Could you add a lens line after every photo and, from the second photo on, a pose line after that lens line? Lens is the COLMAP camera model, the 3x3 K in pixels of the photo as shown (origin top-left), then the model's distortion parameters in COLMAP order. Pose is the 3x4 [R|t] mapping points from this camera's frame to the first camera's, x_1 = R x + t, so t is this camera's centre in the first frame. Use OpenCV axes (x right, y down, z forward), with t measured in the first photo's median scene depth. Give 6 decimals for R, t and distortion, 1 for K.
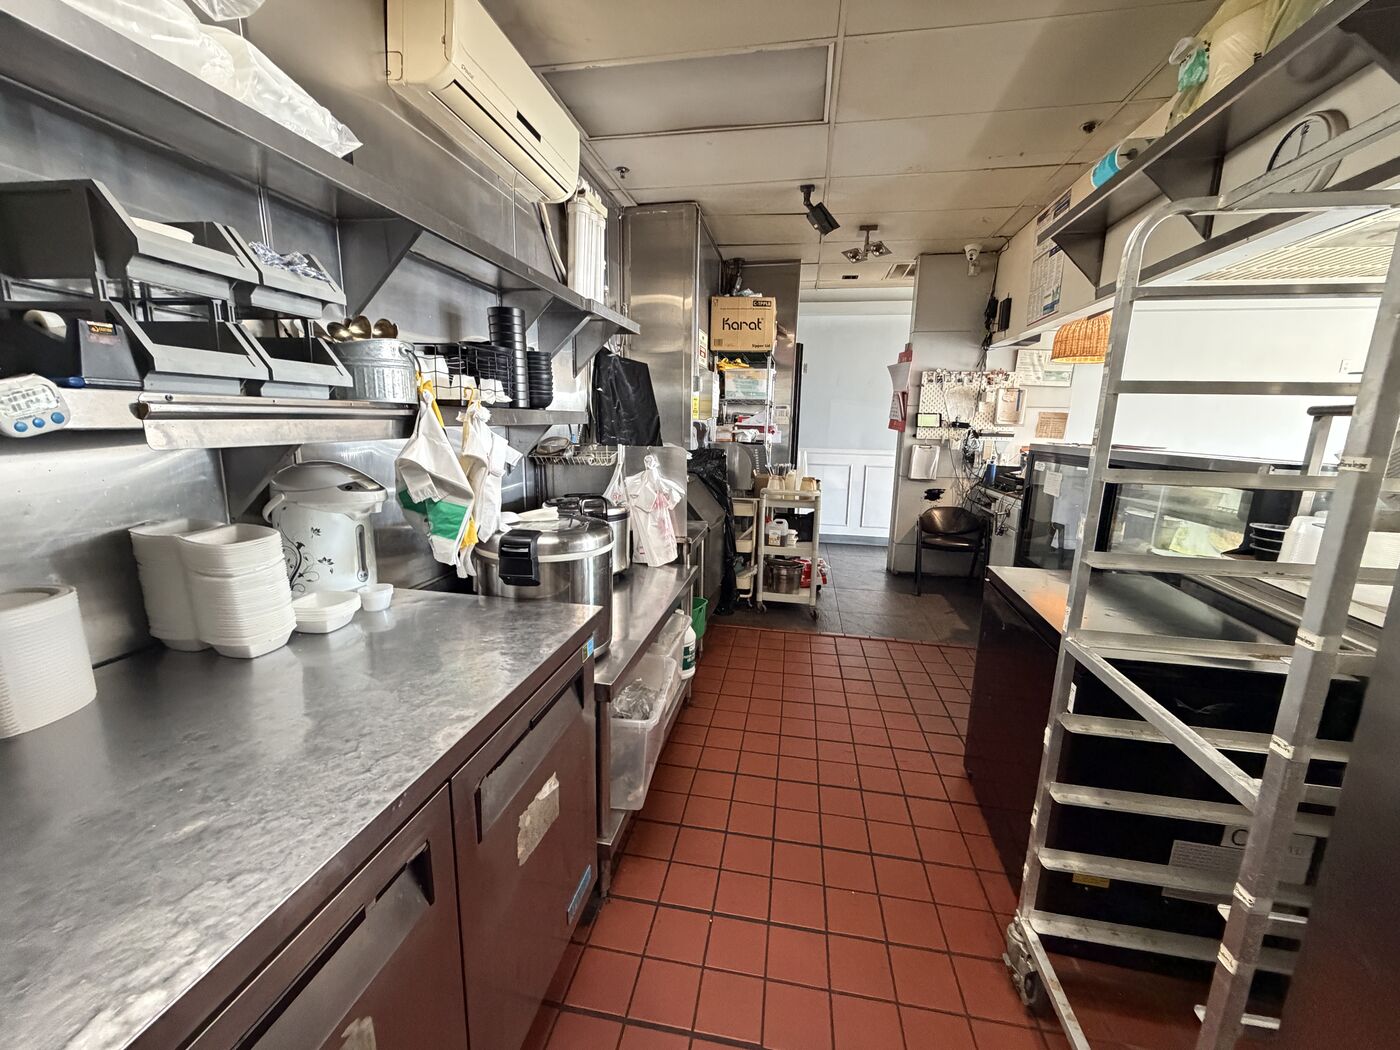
lens RADIAL K [[556.1, 0, 695.5], [0, 556.1, 526.2], [0, 0, 1]] dist [-0.000740, -0.000208]
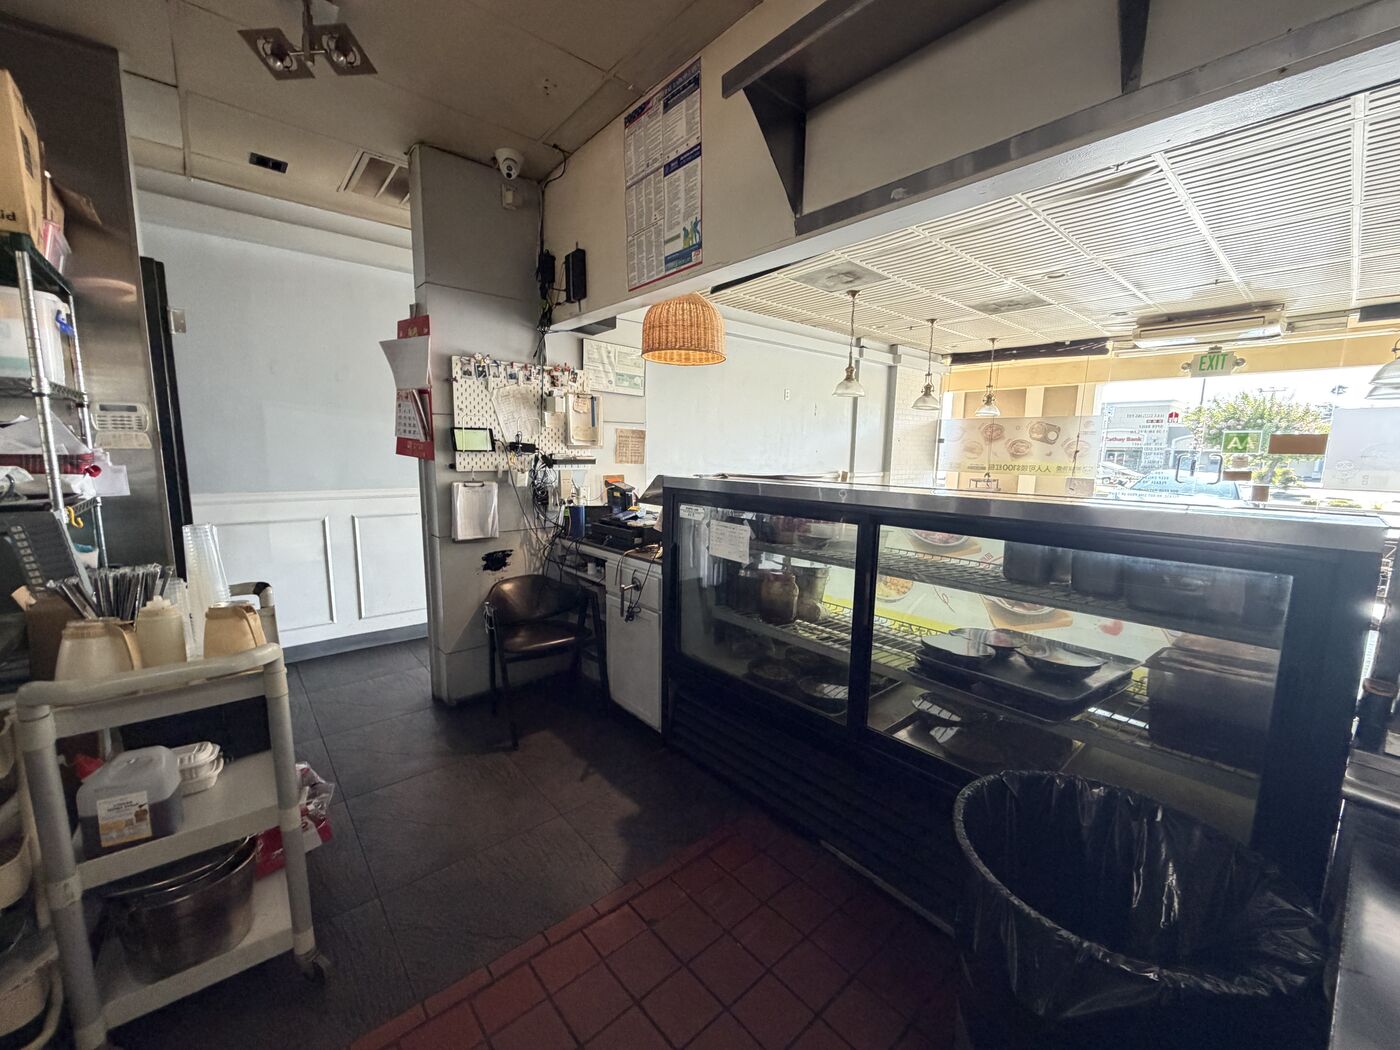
lens RADIAL K [[556.1, 0, 695.5], [0, 556.1, 526.2], [0, 0, 1]] dist [-0.000740, -0.000208]
pose [[0.626284, -0.118959, 0.770466, 0.103858], [0.144550, 0.988872, 0.035181, -0.088424], [-0.766077, 0.089338, 0.636510, 0.462554]]
